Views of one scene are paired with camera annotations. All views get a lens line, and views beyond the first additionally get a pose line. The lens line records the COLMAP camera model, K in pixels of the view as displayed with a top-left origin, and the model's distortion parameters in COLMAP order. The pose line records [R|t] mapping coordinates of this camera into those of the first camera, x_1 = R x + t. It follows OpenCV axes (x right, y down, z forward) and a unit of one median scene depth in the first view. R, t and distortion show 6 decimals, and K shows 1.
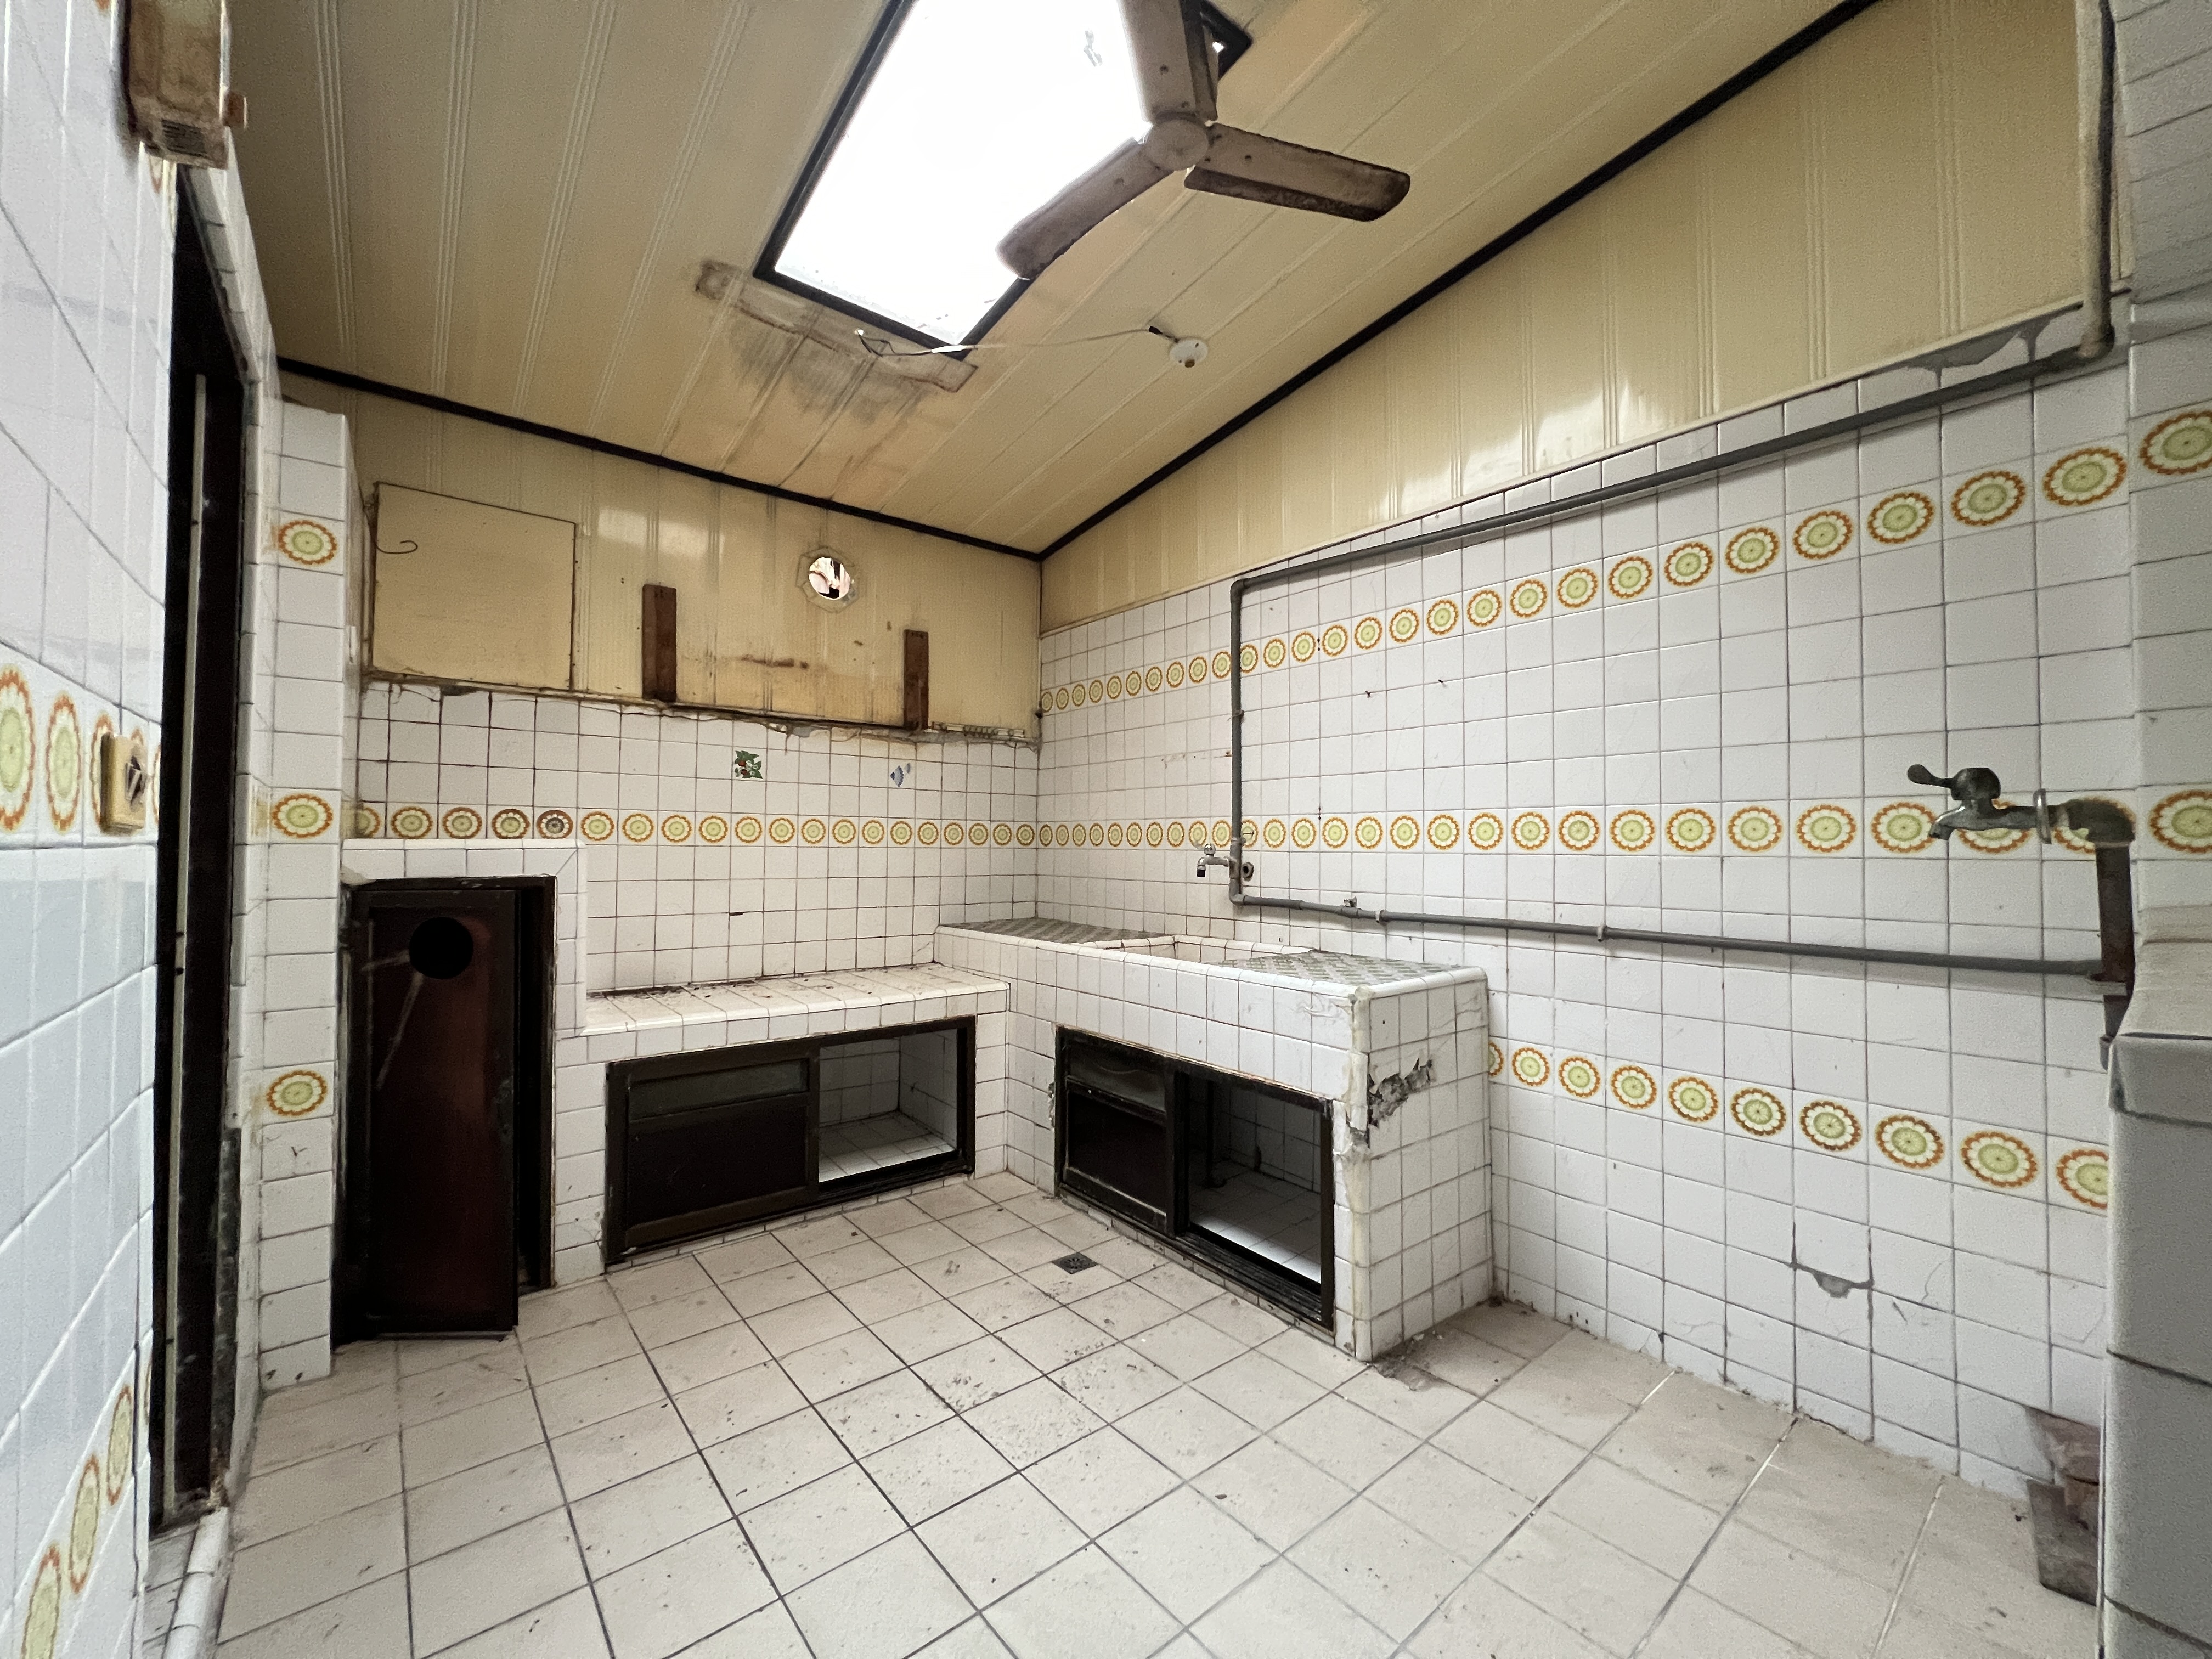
lens RADIAL K [[889.7, 0, 1108.5], [0, 889.7, 830.3], [0, 0, 1]] dist [0.000689, 0.000003]
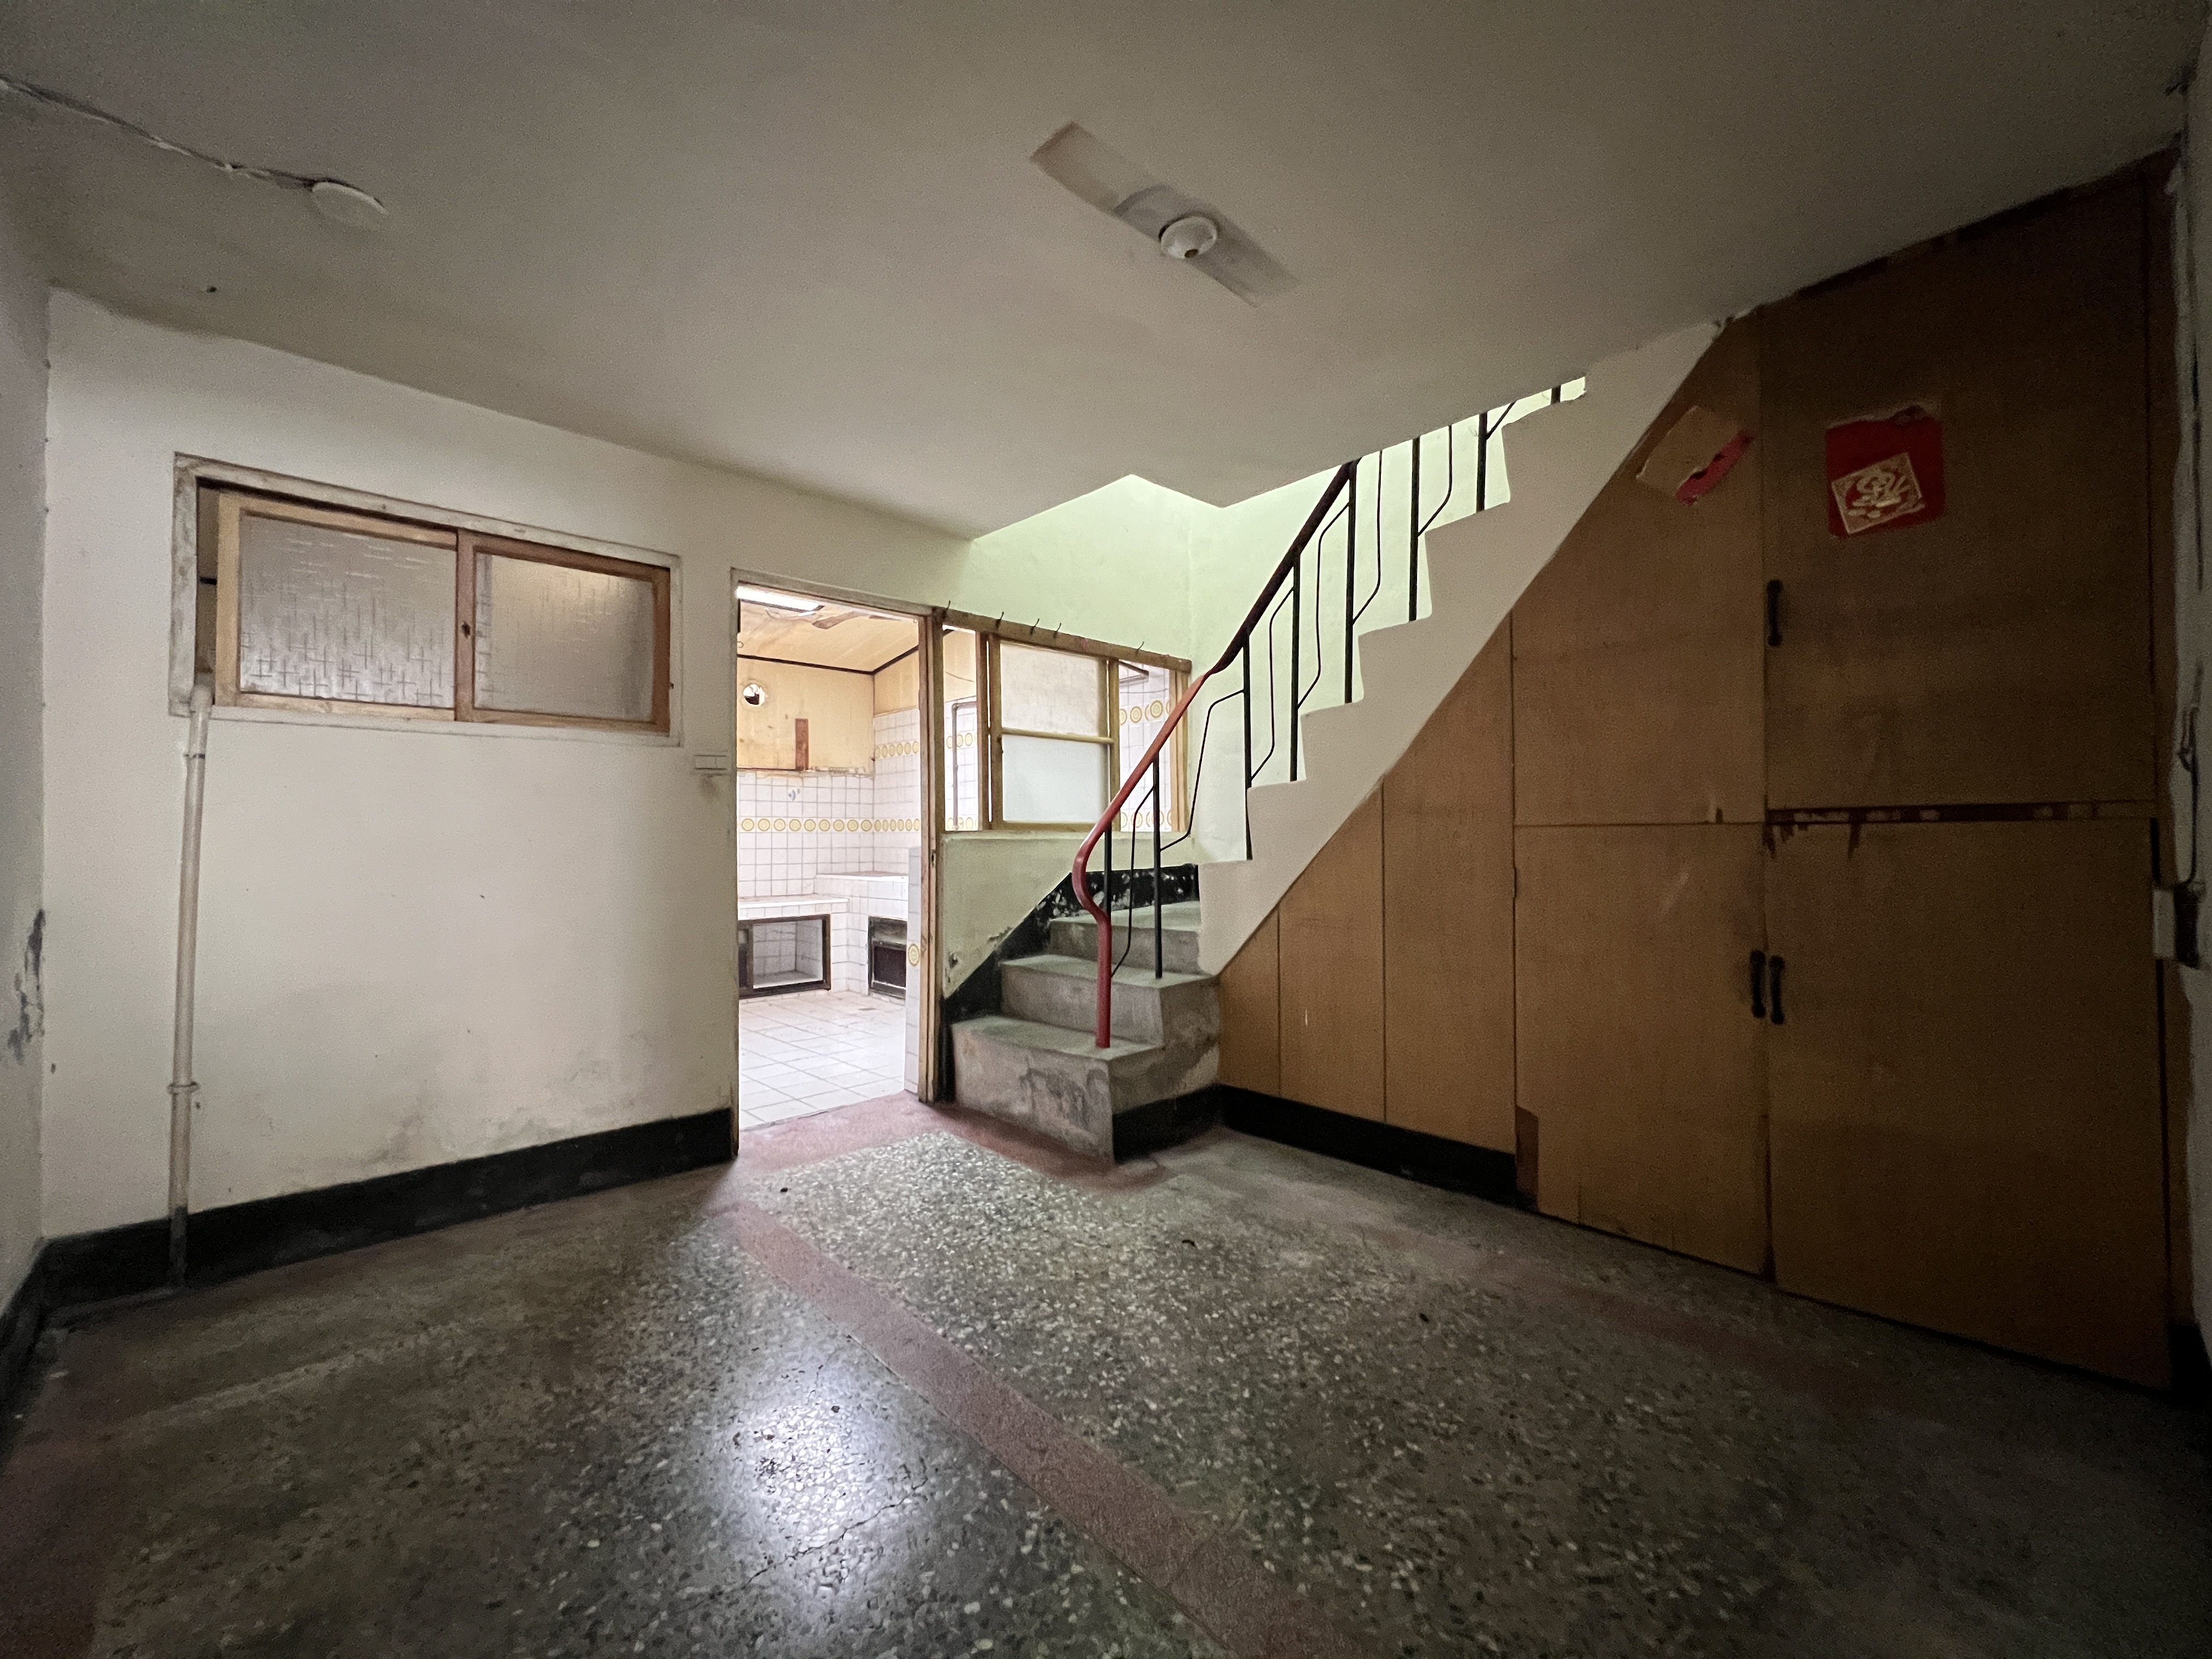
lens RADIAL K [[889.7, 0, 1103.1], [0, 889.7, 827.8], [0, 0, 1]] dist [0.000689, 0.000003]
pose [[0.997646, -0.011737, 0.067558, 0.296812], [0.010964, 0.999870, 0.011806, -0.006803], [-0.067687, -0.011038, 0.997646, -0.947493]]
